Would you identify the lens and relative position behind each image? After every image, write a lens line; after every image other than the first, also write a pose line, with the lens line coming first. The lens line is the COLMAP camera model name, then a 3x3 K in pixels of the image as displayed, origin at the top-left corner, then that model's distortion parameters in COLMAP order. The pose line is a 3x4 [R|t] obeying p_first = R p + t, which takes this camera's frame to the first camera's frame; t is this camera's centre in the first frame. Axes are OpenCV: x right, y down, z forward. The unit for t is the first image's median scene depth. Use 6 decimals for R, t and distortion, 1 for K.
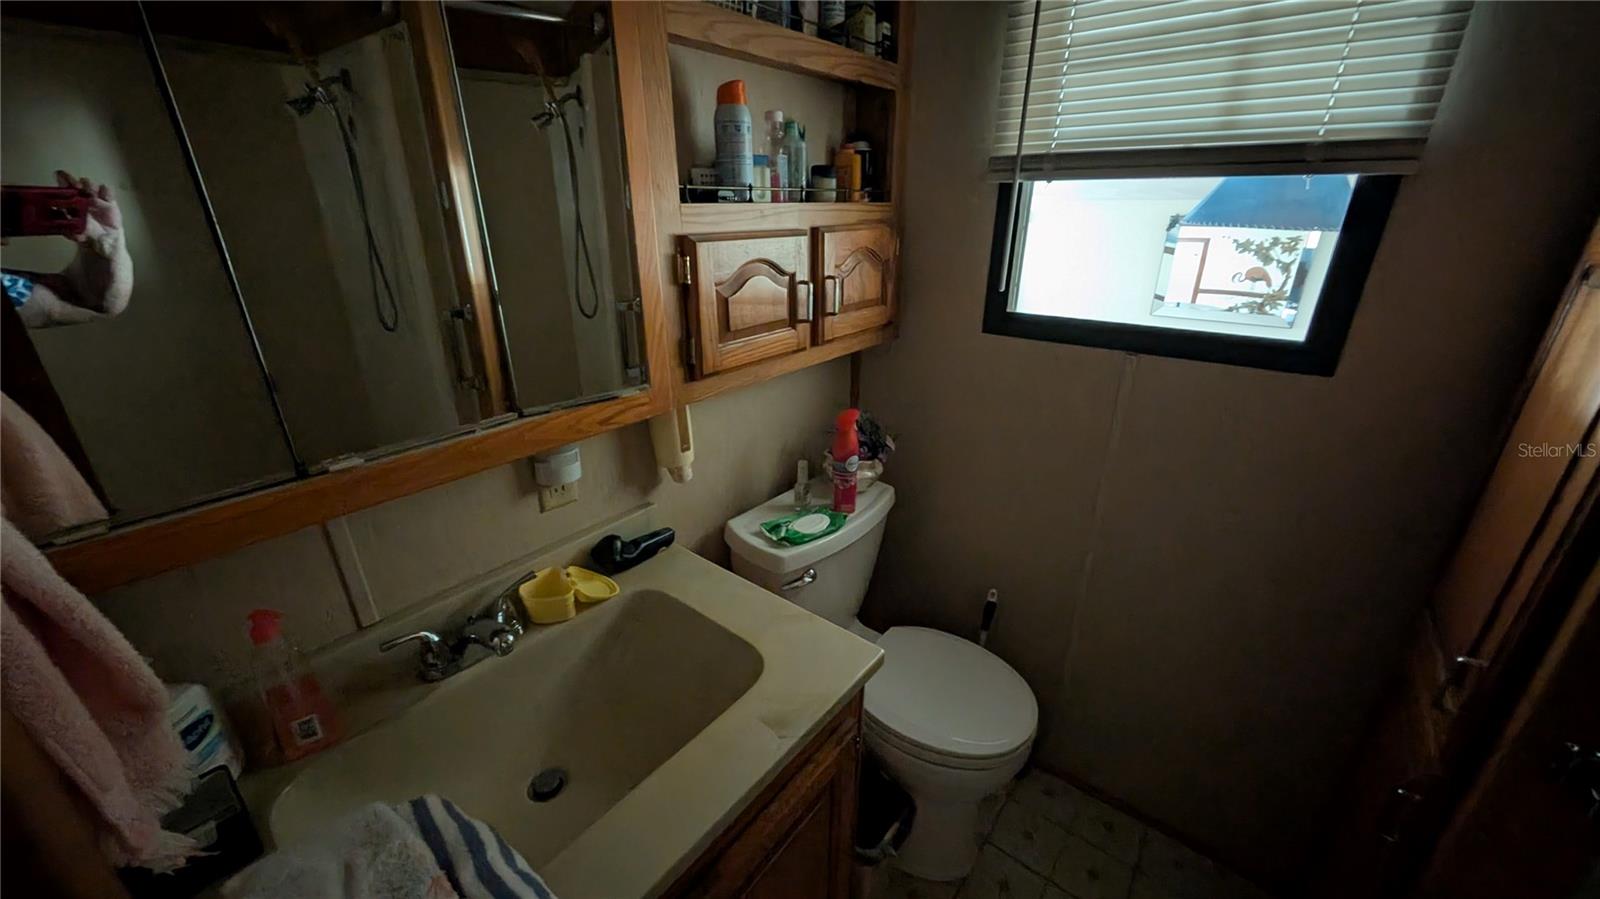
lens RADIAL K [[602.3, 0, 802.9], [0, 602.3, 449.2], [0, 0, 1]] dist [0.000437, -0.000030]
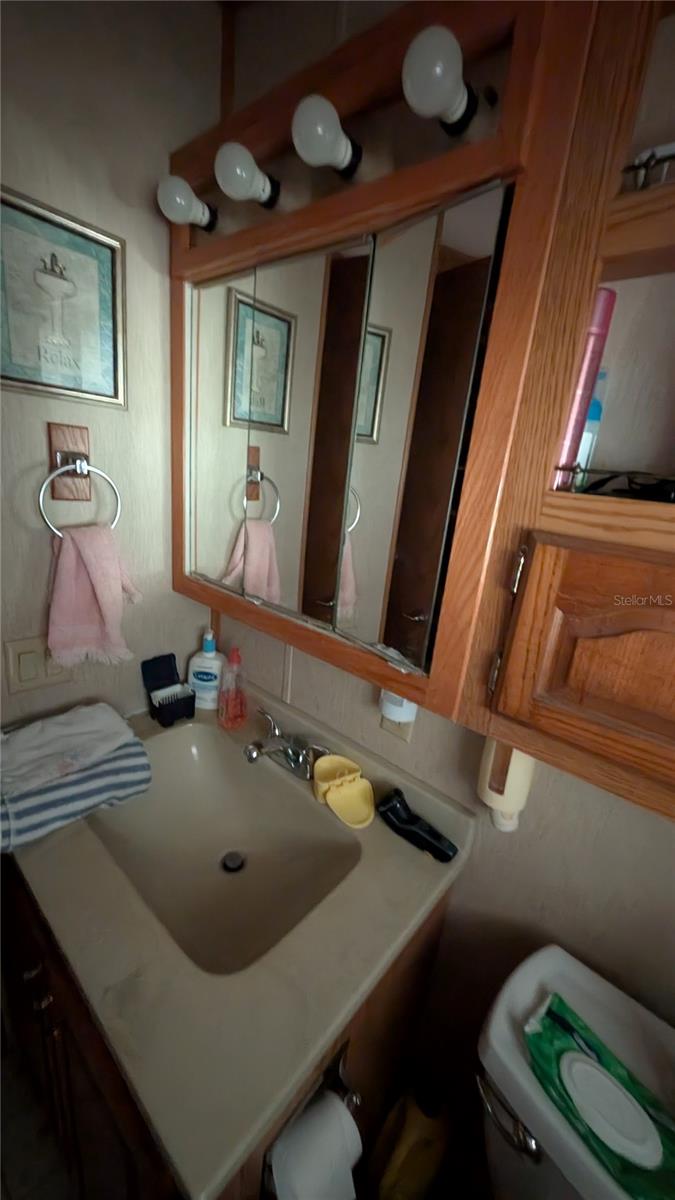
lens RADIAL K [[451.7, 0, 336.2], [0, 451.7, 603.7], [0, 0, 1]] dist [0.000437, -0.000030]
pose [[-0.058097, 0.289247, -0.955490, 0.329878], [-0.458006, 0.842714, 0.282956, -0.293122], [0.887049, 0.454059, 0.083518, 0.700278]]
